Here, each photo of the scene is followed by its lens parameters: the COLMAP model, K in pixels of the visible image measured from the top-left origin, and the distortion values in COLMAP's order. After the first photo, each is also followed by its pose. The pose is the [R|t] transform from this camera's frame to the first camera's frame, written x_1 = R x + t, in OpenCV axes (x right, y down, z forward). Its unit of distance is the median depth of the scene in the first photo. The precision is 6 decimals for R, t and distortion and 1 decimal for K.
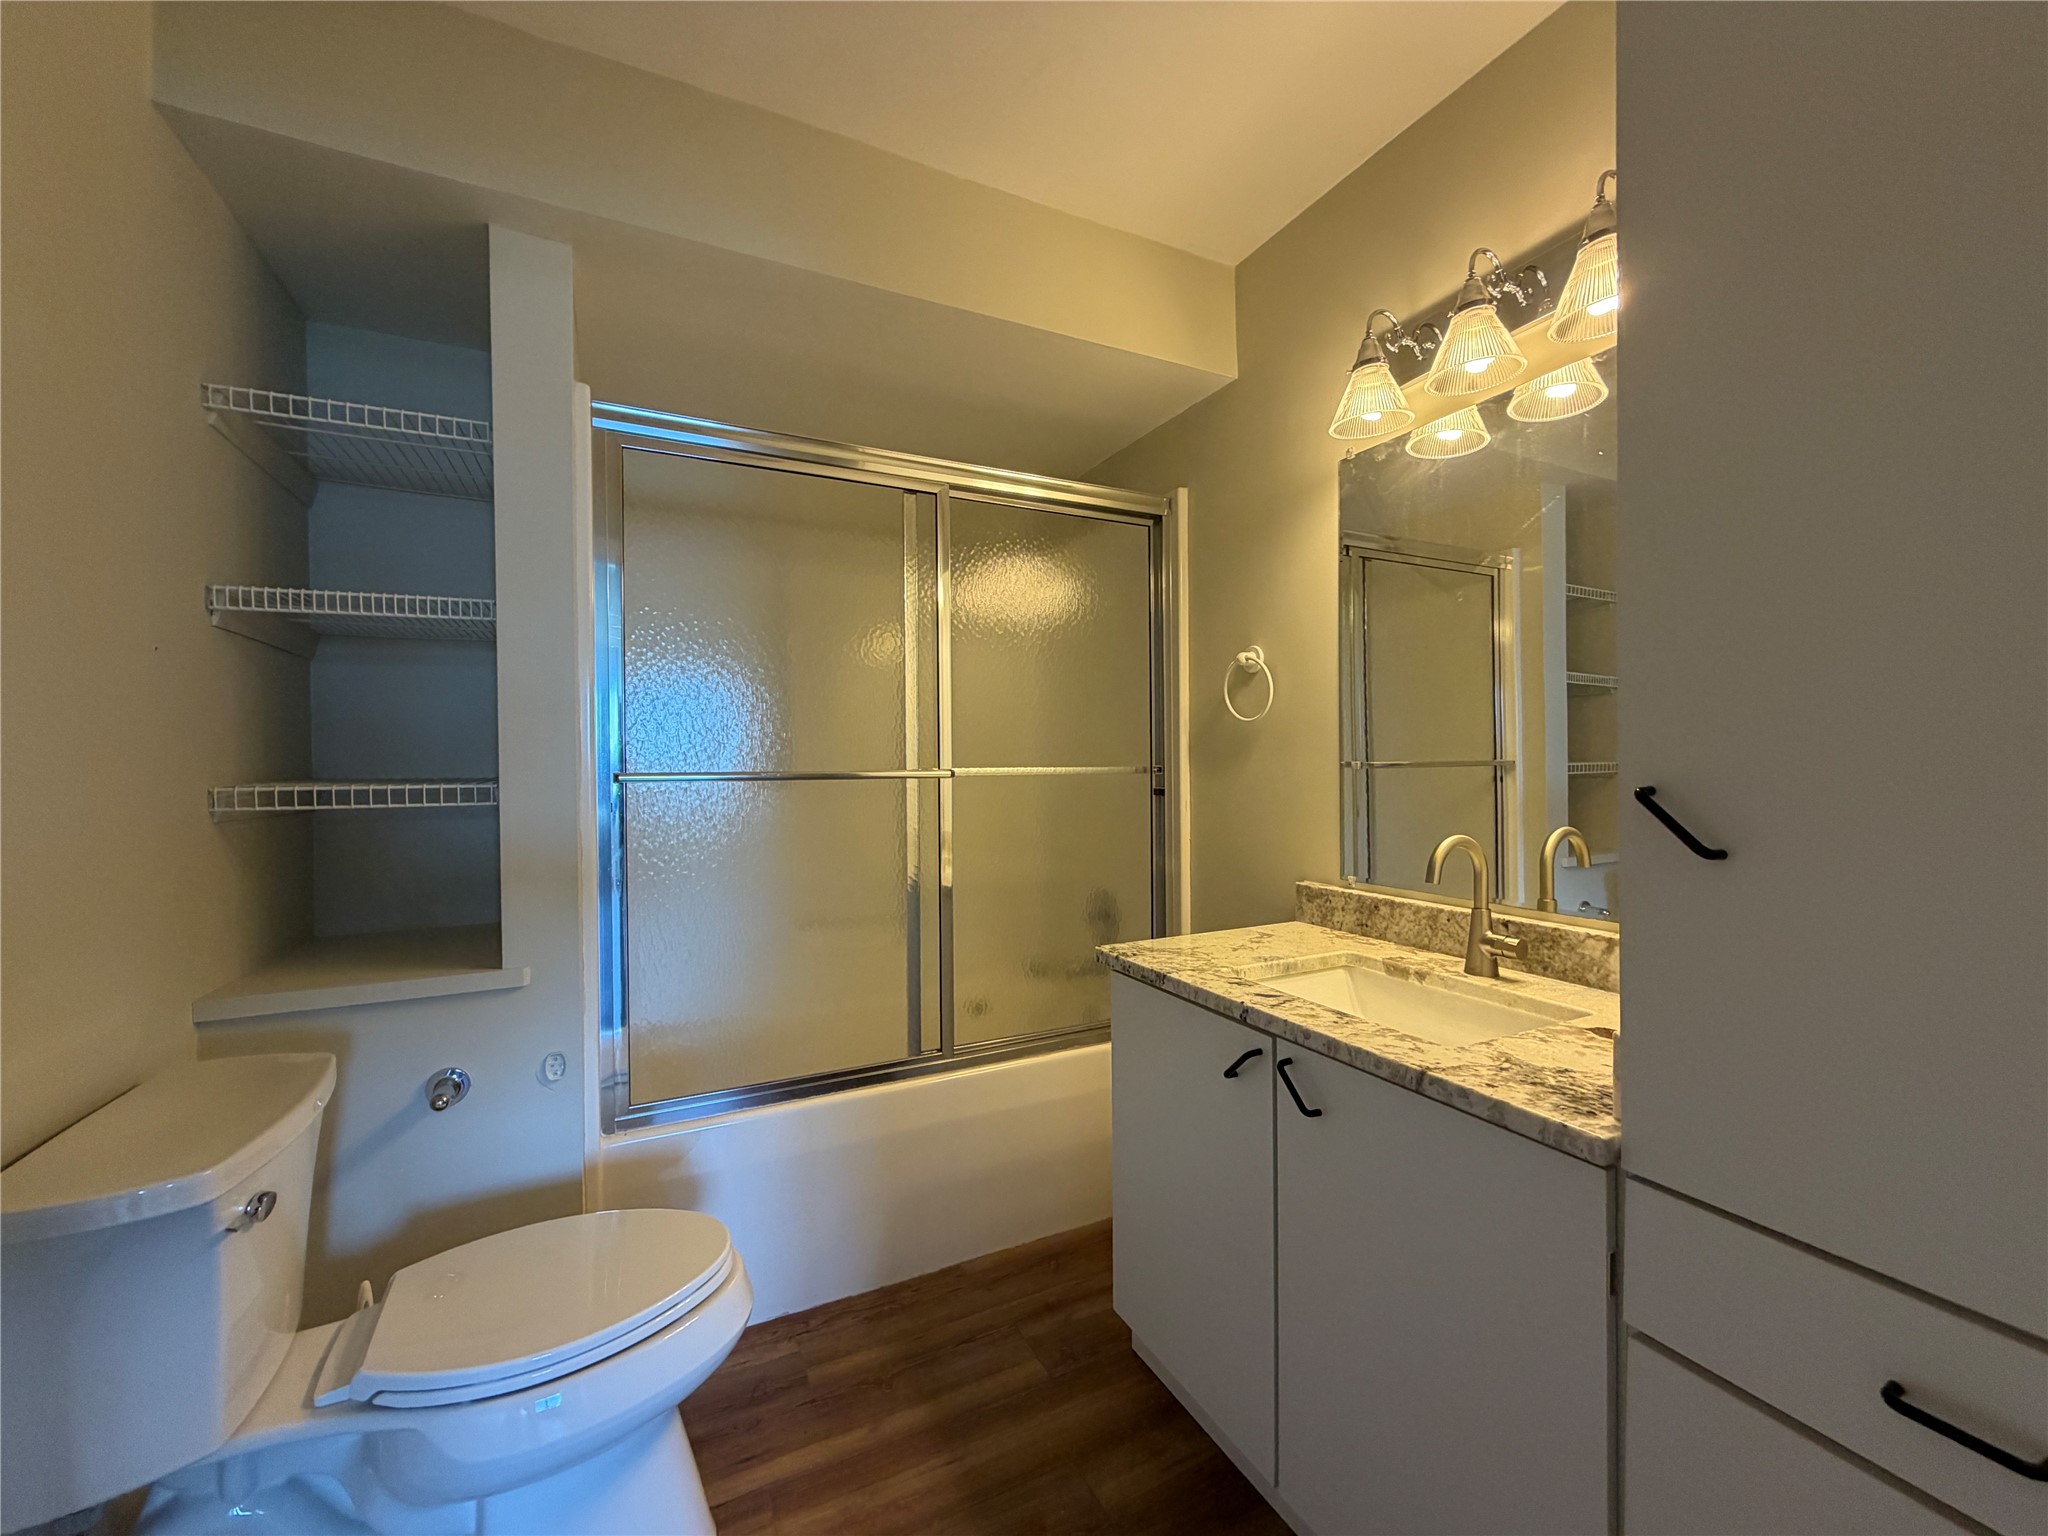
lens RADIAL K [[817.0, 0, 1019.5], [0, 817.0, 767.6], [0, 0, 1]] dist [-0.001064, -0.000028]
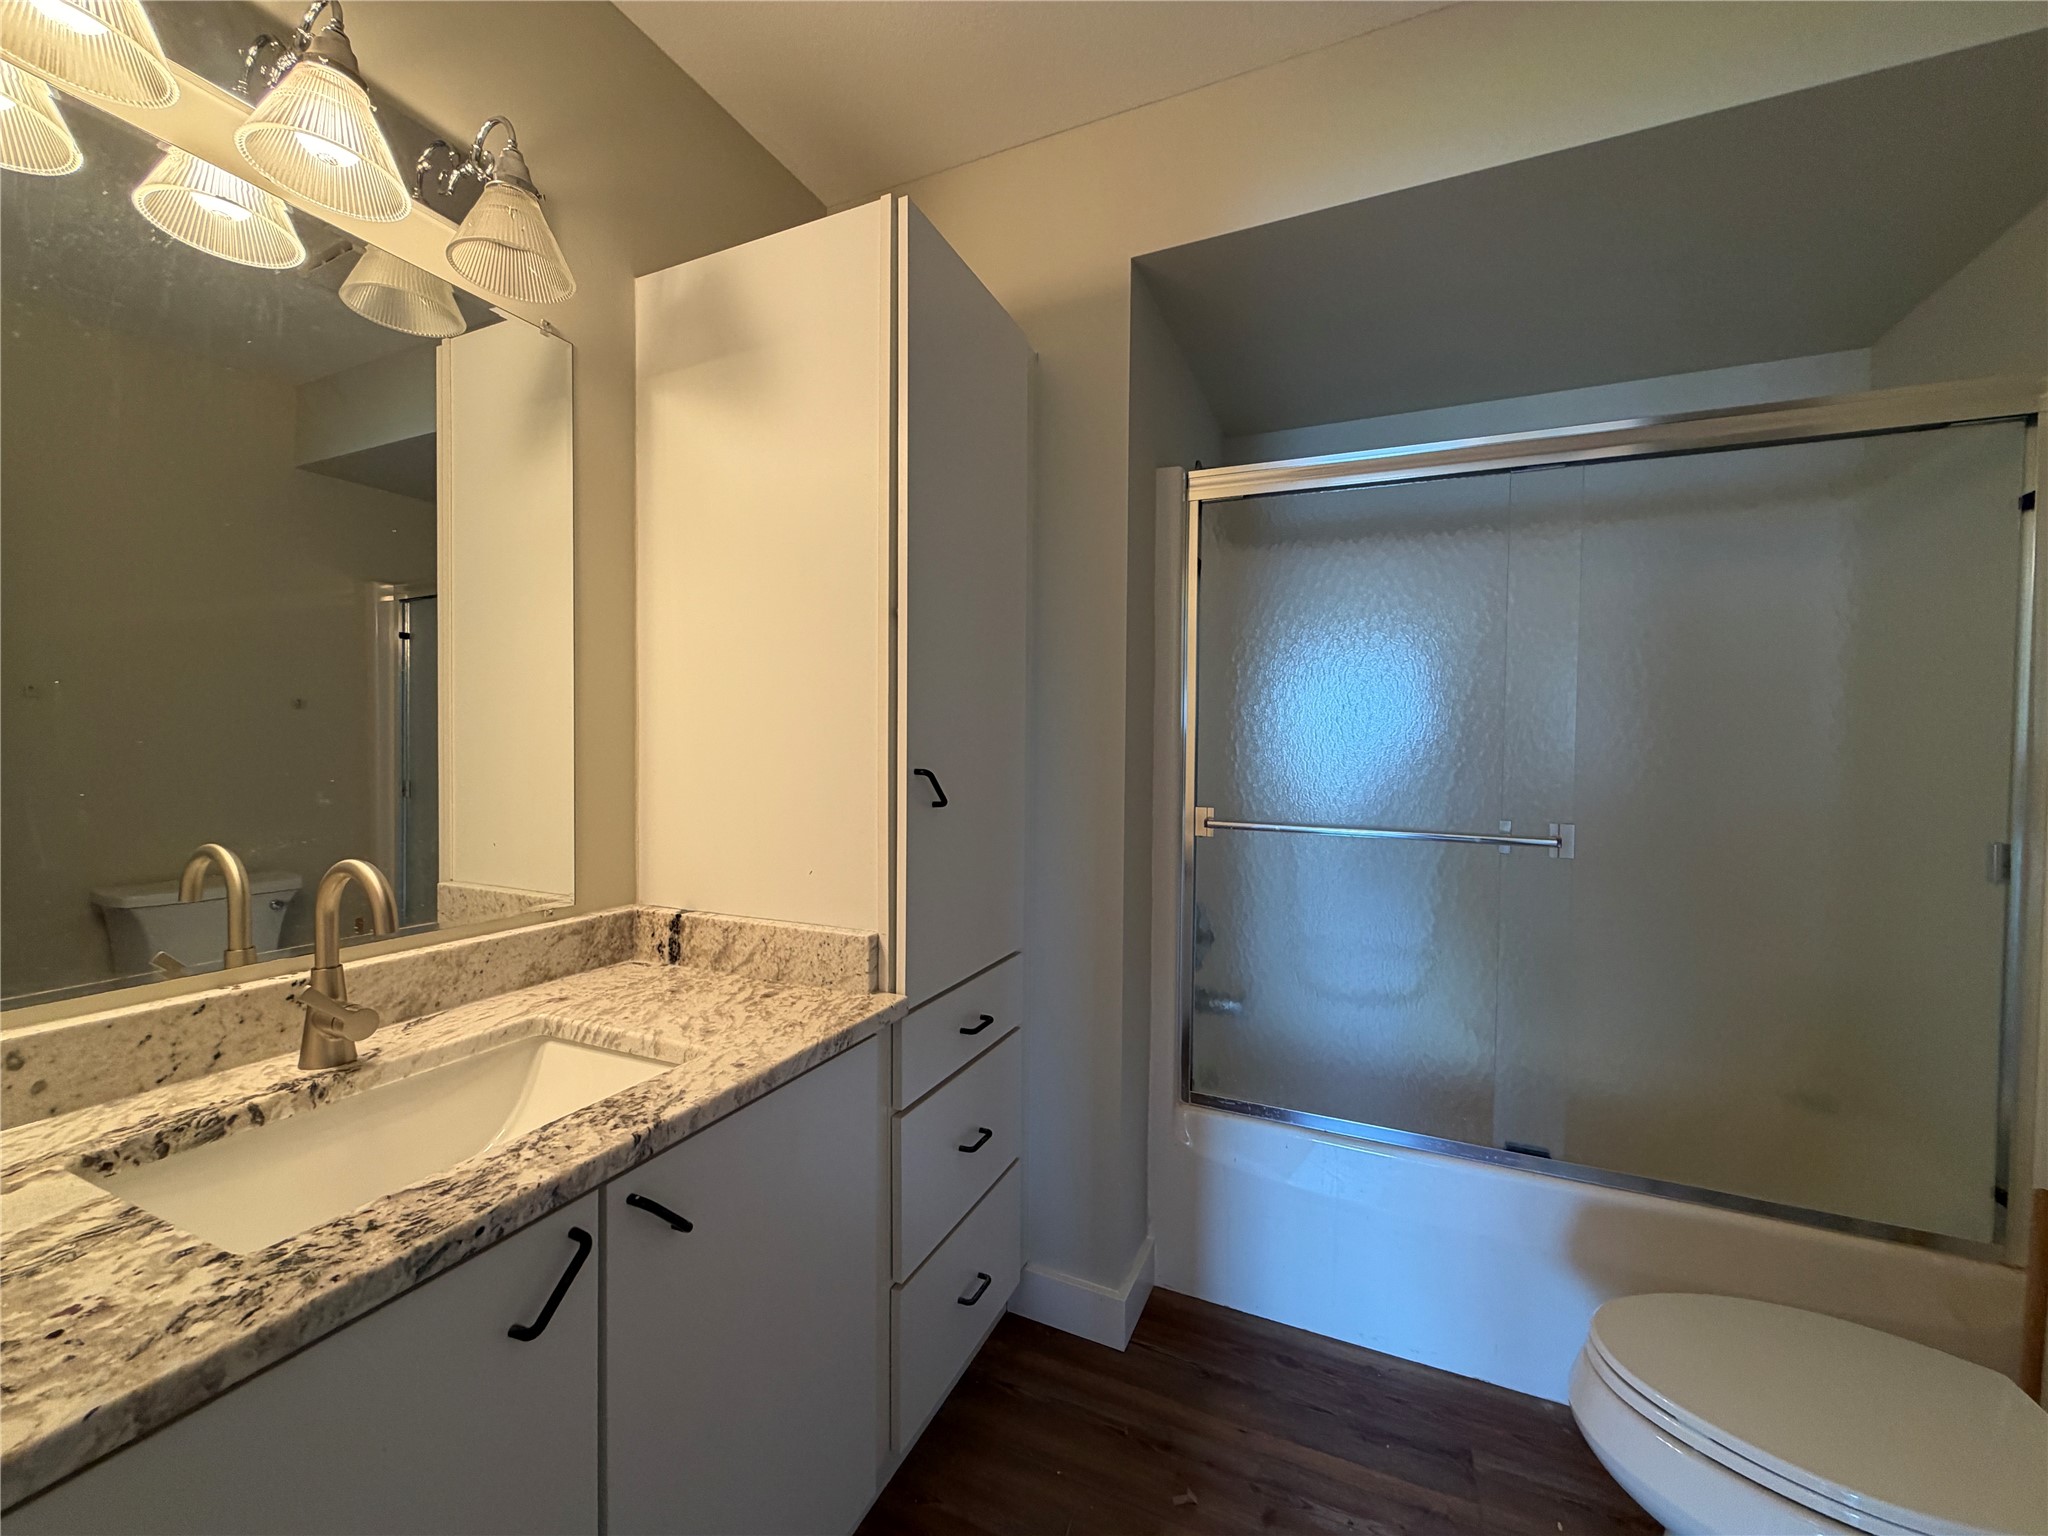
lens RADIAL K [[817.0, 0, 1019.5], [0, 817.0, 767.6], [0, 0, 1]] dist [-0.001064, -0.000028]
pose [[-0.626897, -0.019775, 0.778851, -0.362837], [0.002029, 0.999633, 0.027013, -0.015295], [-0.779099, 0.018515, -0.626627, 1.069718]]
